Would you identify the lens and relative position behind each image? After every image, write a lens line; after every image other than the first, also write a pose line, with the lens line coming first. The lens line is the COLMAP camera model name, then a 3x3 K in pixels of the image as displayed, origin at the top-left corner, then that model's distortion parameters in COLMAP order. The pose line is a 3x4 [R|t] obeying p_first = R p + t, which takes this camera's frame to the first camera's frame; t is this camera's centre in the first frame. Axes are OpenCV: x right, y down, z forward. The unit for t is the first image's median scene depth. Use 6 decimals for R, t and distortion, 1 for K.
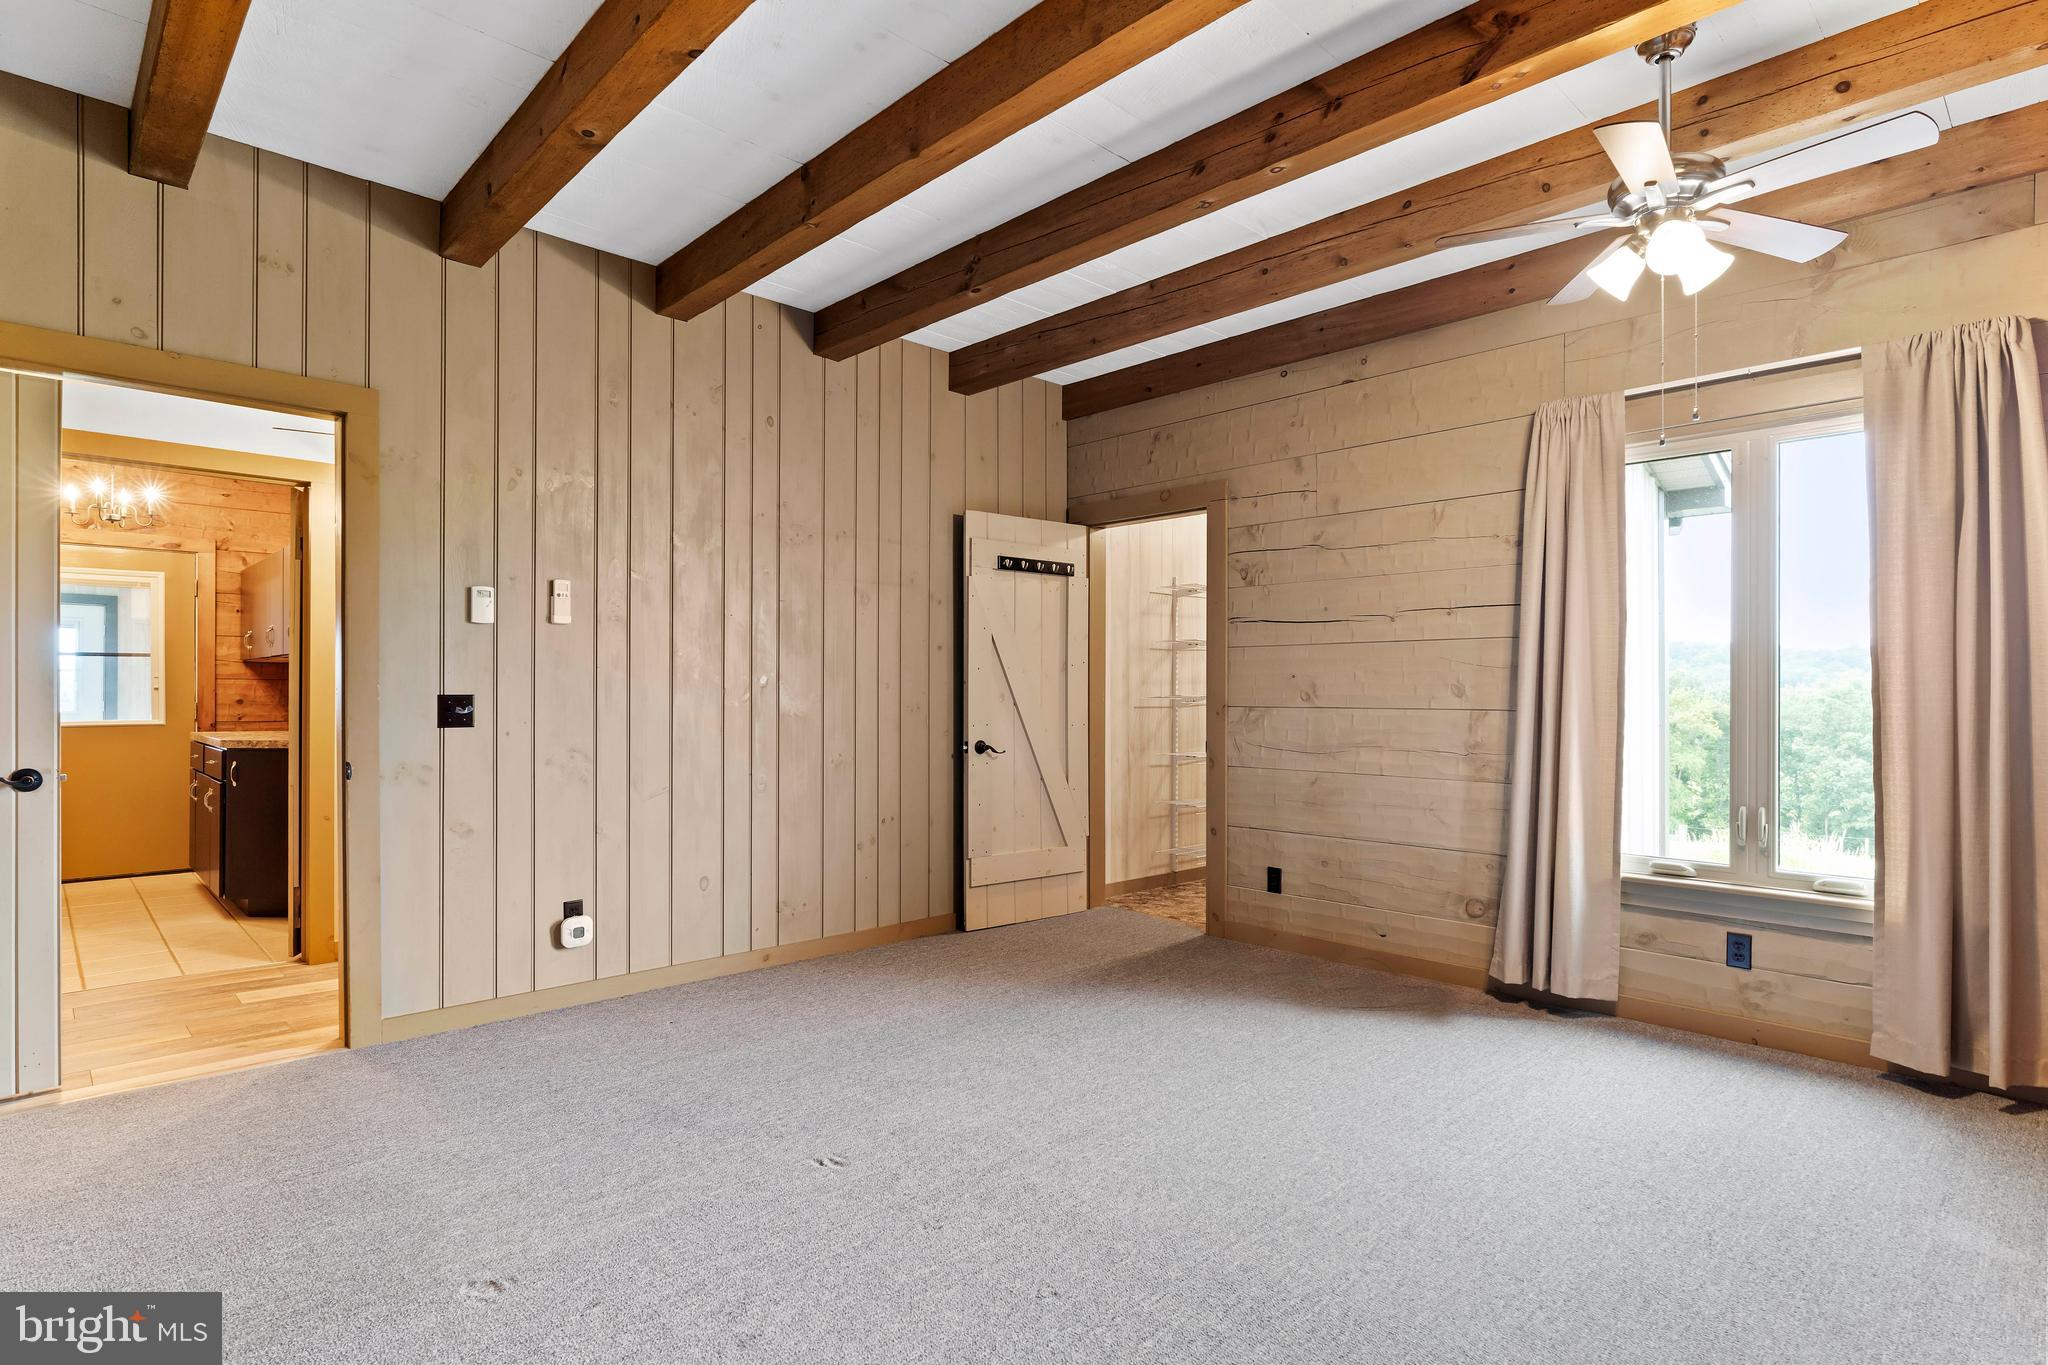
lens RADIAL K [[1051.6, 0, 1018.8], [0, 1051.6, 696.2], [0, 0, 1]] dist [-0.004340, 0.001106]
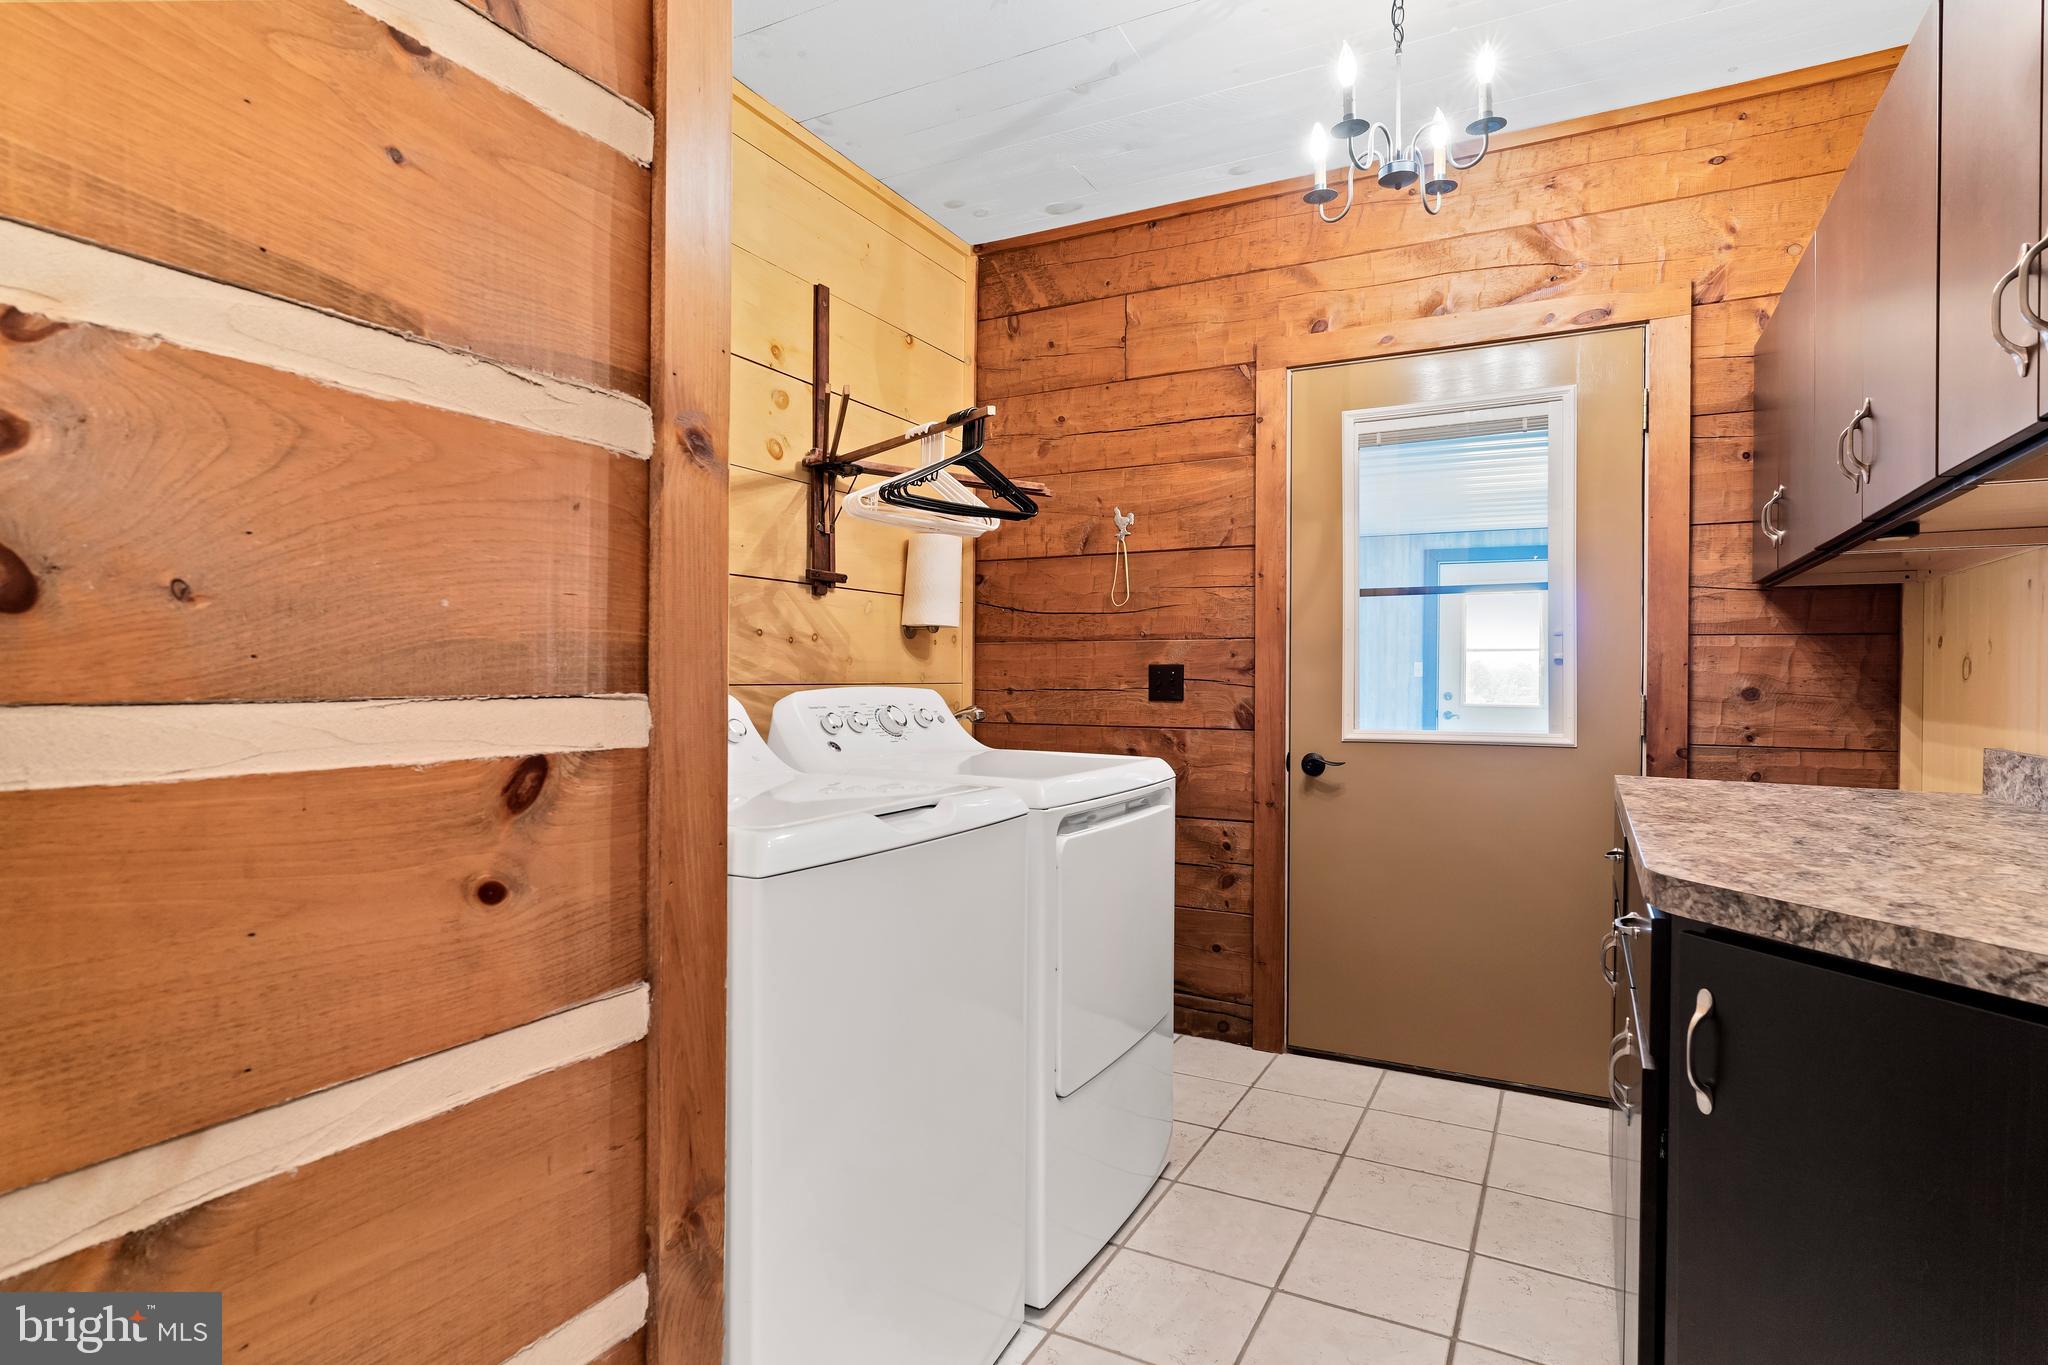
lens RADIAL K [[1051.6, 0, 1019.2], [0, 1051.6, 675.2], [0, 0, 1]] dist [-0.004340, 0.001106]
pose [[0.308871, 0.009847, -0.951053, -0.467282], [0.000305, 0.999945, 0.010453, -0.006043], [0.951104, -0.003519, 0.308851, 0.637474]]
